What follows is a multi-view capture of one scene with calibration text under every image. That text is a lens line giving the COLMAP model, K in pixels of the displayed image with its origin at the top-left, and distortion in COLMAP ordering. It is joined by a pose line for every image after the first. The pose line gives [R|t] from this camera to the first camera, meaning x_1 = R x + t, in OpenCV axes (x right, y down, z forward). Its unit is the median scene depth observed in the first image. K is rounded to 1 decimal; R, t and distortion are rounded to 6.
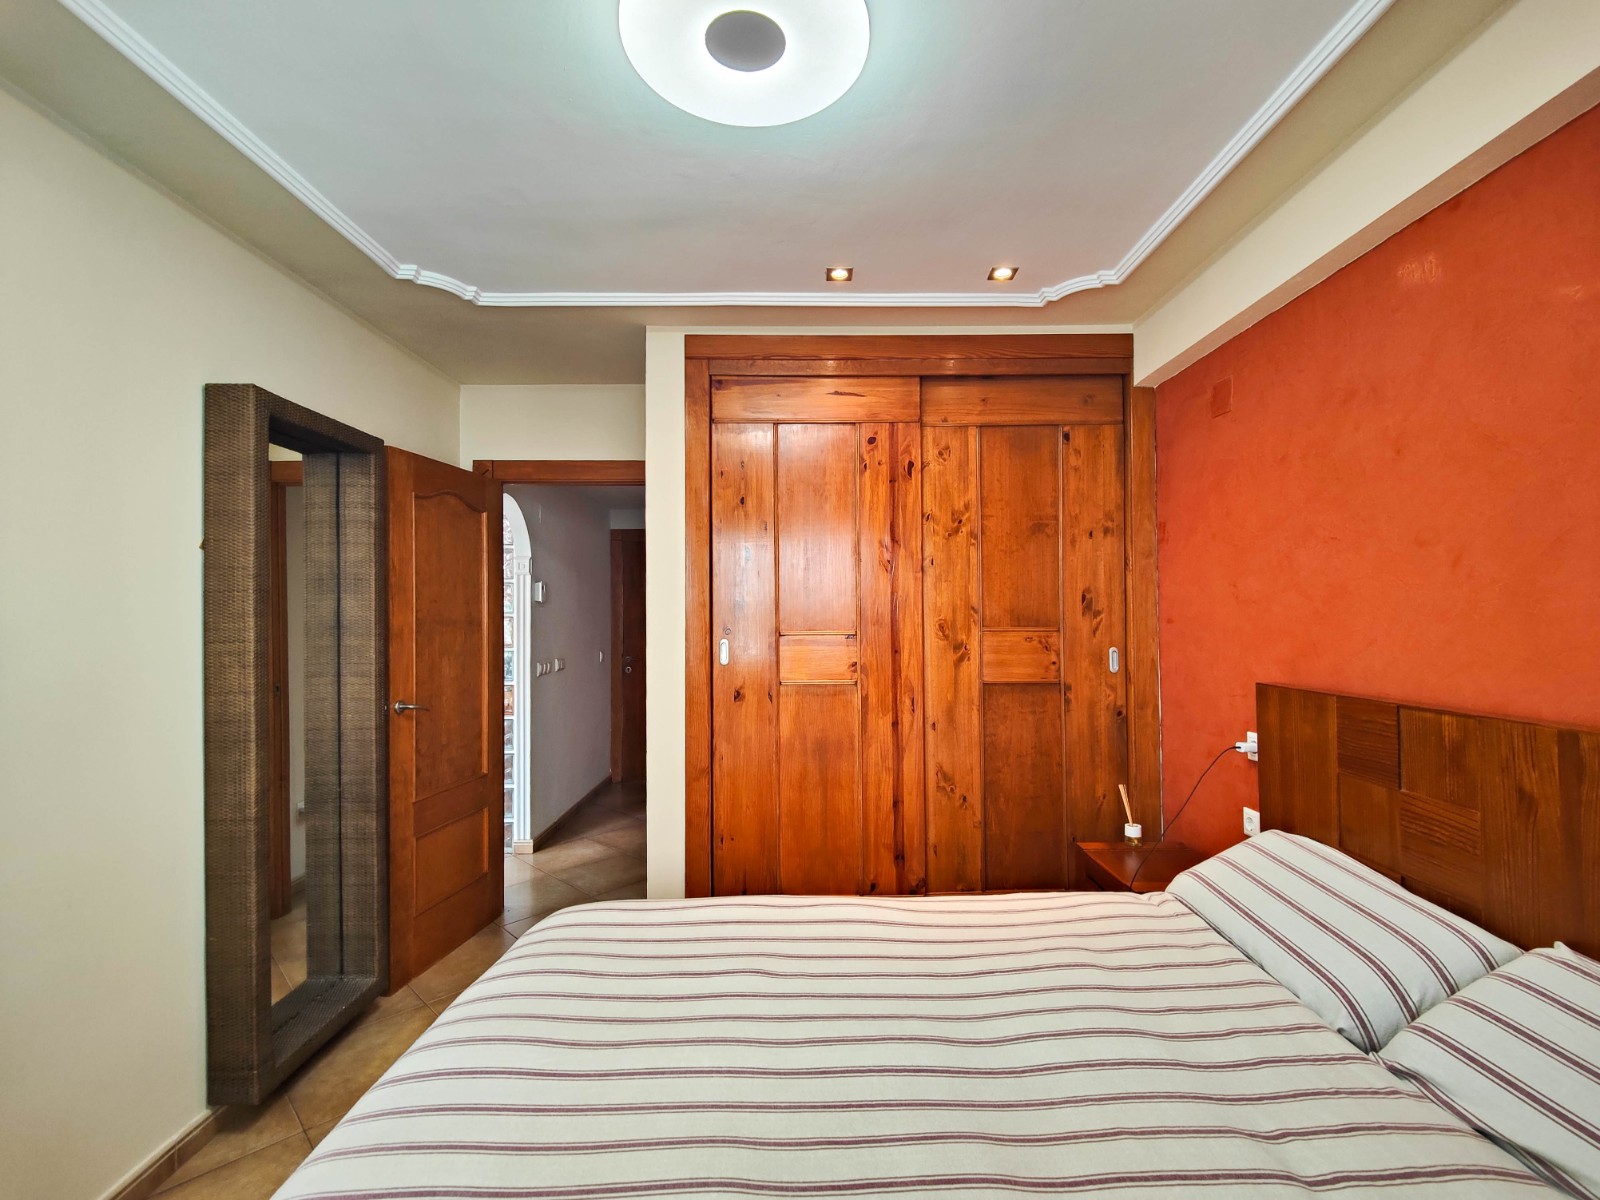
lens RADIAL K [[711.3, 0, 808.0], [0, 711.3, 606.6], [0, 0, 1]] dist [0.037523, -0.027092]
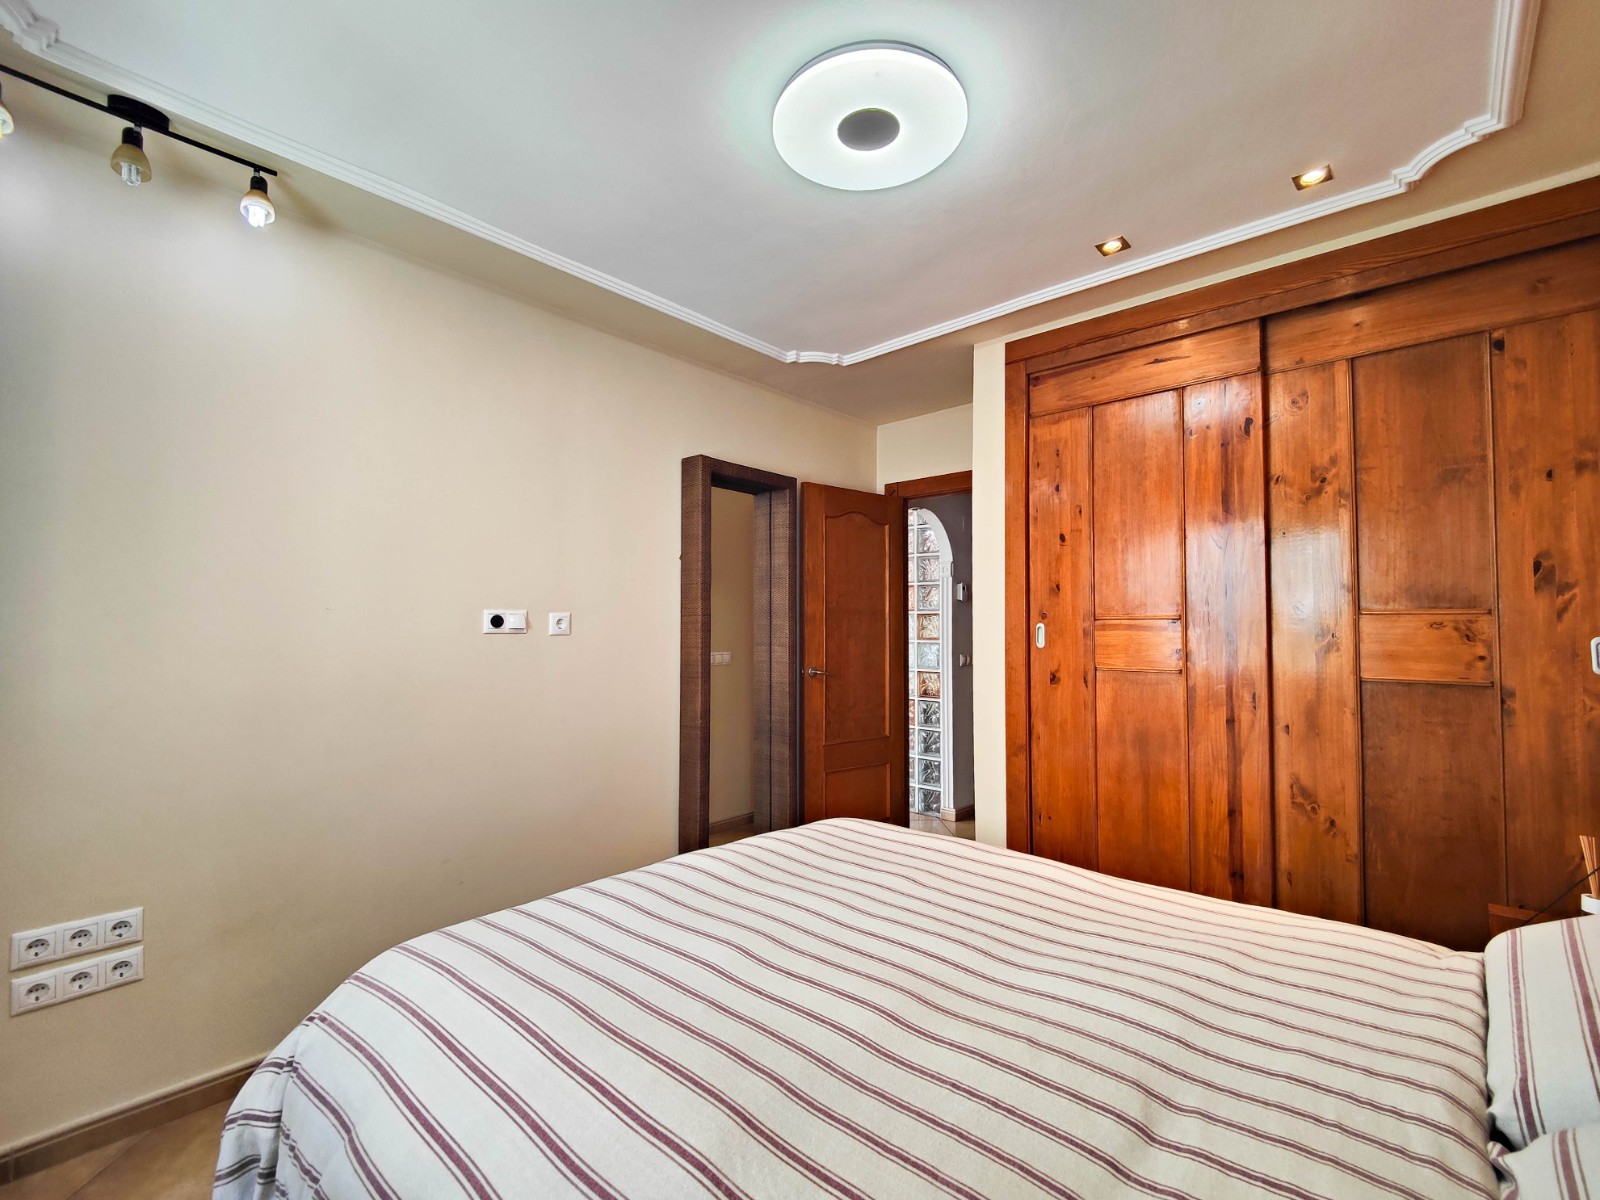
lens RADIAL K [[711.3, 0, 808.0], [0, 711.3, 606.6], [0, 0, 1]] dist [0.037523, -0.027092]
pose [[0.737821, -0.012604, -0.674879, 0.334442], [-0.002715, 0.999762, -0.021640, 0.044817], [0.674991, 0.017799, 0.737611, -0.000206]]
